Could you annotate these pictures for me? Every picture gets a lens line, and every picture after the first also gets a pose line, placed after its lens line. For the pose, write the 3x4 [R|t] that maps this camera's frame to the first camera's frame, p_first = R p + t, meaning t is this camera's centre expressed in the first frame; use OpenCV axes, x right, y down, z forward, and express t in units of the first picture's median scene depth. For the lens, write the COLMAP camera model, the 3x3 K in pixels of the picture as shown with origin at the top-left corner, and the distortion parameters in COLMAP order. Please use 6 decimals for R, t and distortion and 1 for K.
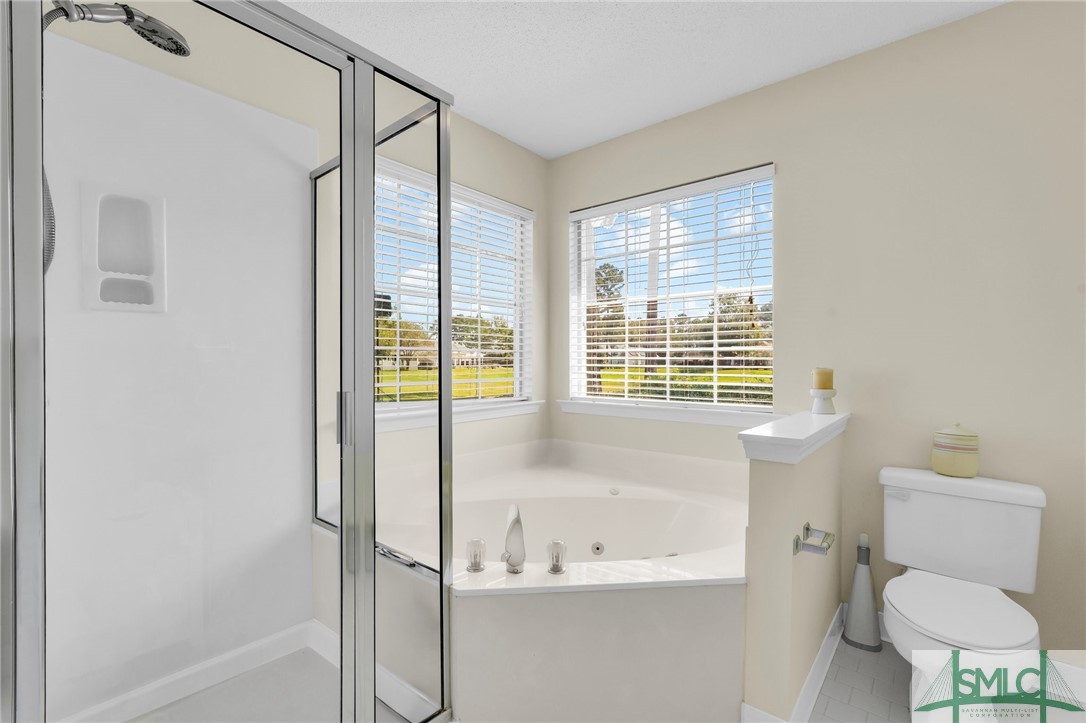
lens RADIAL K [[480.7, 0, 543.4], [0, 480.7, 367.4], [0, 0, 1]] dist [-0.023034, 0.011650]
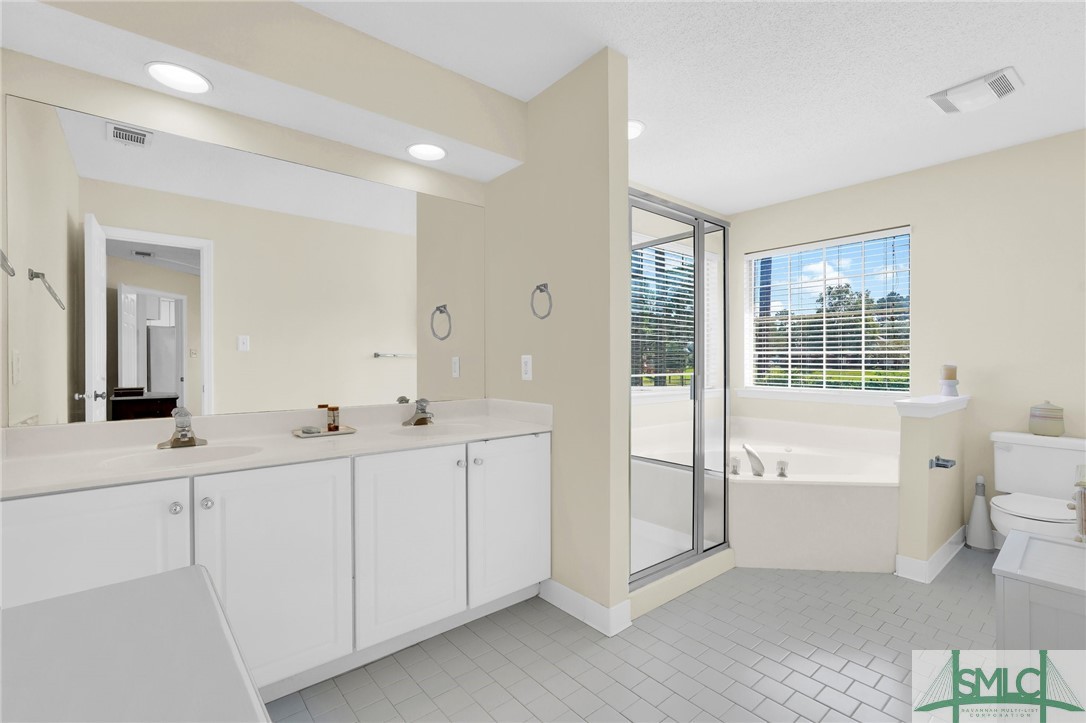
lens RADIAL K [[478.2, 0, 546.3], [0, 478.2, 363.8], [0, 0, 1]] dist [-0.001765, 0.000464]
pose [[0.984363, 0.001865, -0.176140, -0.412776], [-0.002452, 0.999992, -0.003113, 0.003770], [0.176132, 0.003497, 0.984360, -0.731496]]
